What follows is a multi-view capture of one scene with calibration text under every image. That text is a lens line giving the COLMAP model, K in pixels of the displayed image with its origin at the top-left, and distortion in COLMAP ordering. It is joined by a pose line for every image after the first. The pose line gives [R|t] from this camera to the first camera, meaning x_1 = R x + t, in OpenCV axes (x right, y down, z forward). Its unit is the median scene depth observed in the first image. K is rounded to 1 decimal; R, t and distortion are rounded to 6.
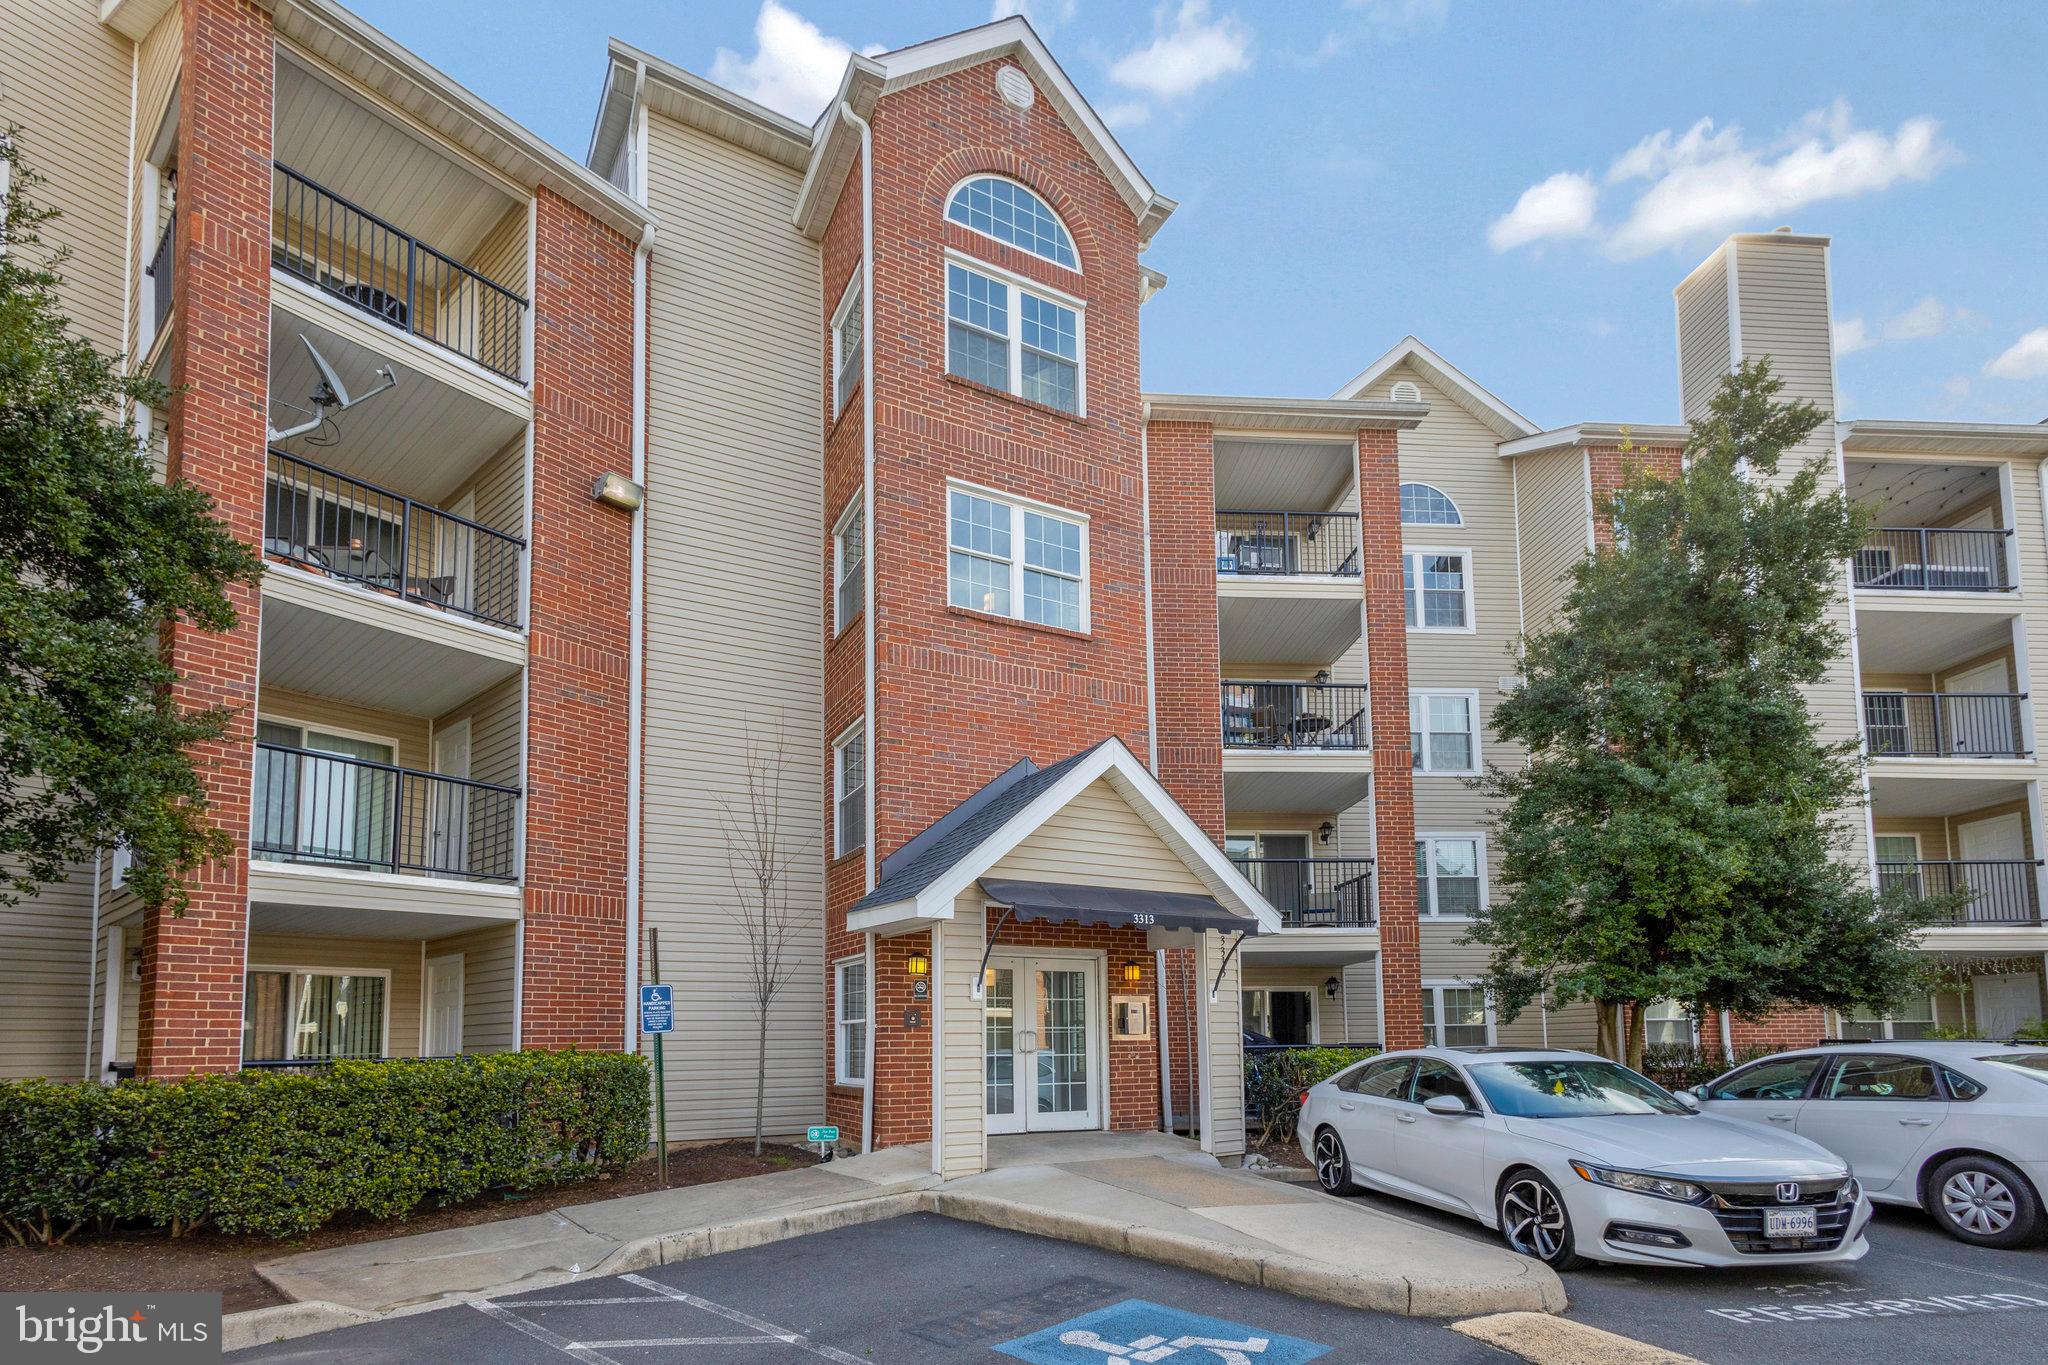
lens RADIAL K [[959.3, 0, 1075.1], [0, 959.3, 853.1], [0, 0, 1]] dist [0.011119, -0.000066]
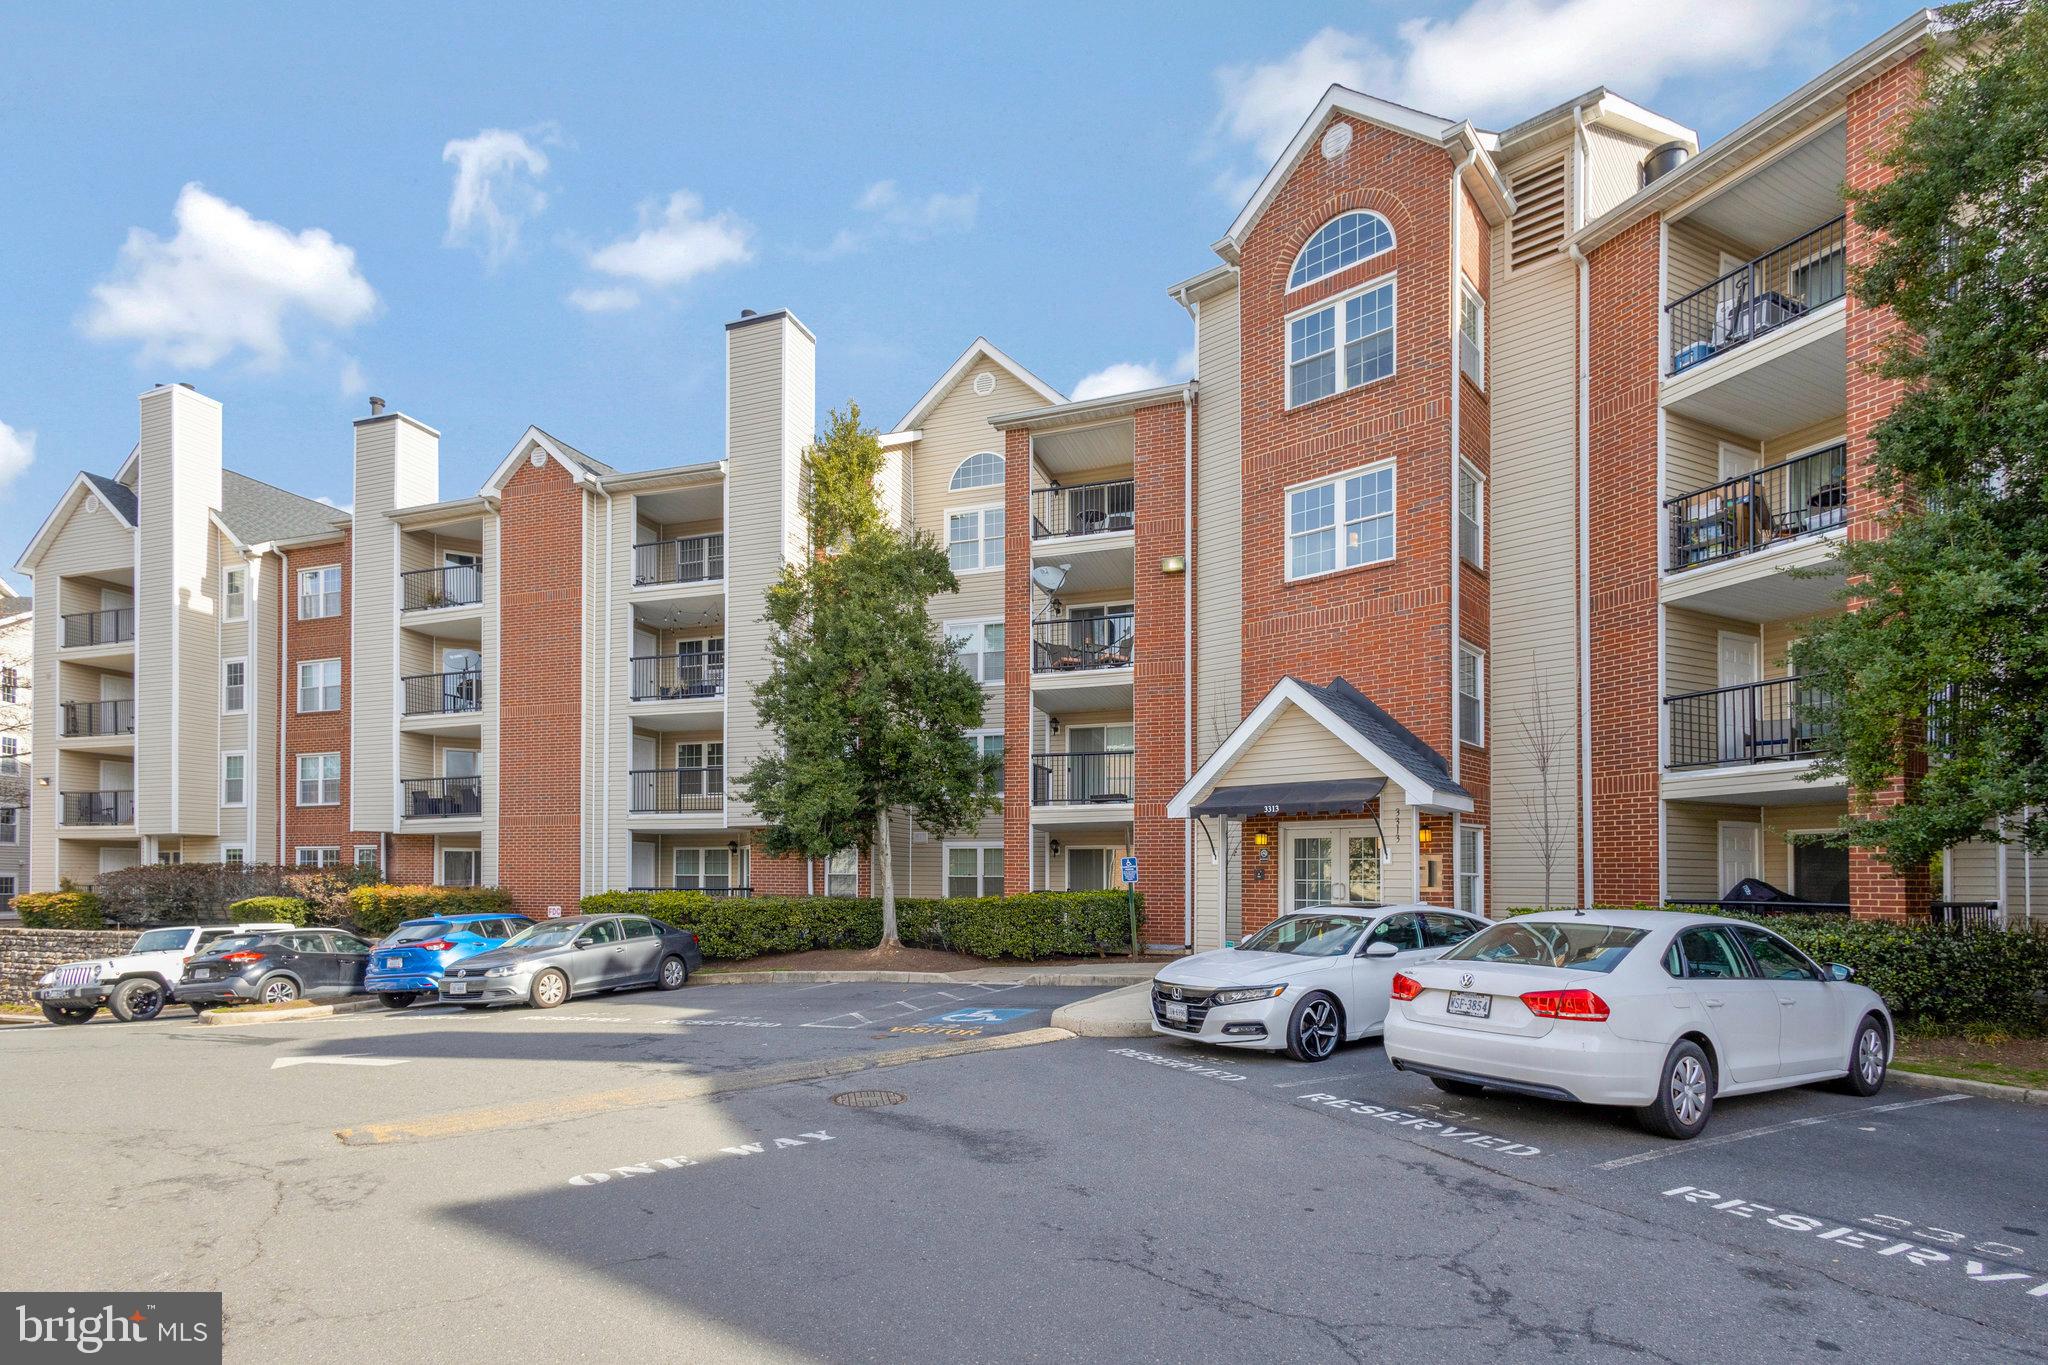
lens RADIAL K [[954.2, 0, 1024.0], [0, 954.2, 682.5], [0, 0, 1]] dist [0.003696, 0.000044]
pose [[0.342980, -0.181354, -0.921670, 1.023343], [0.175903, 0.976229, -0.126631, -0.001500], [0.922726, -0.118693, 0.366728, 0.106395]]
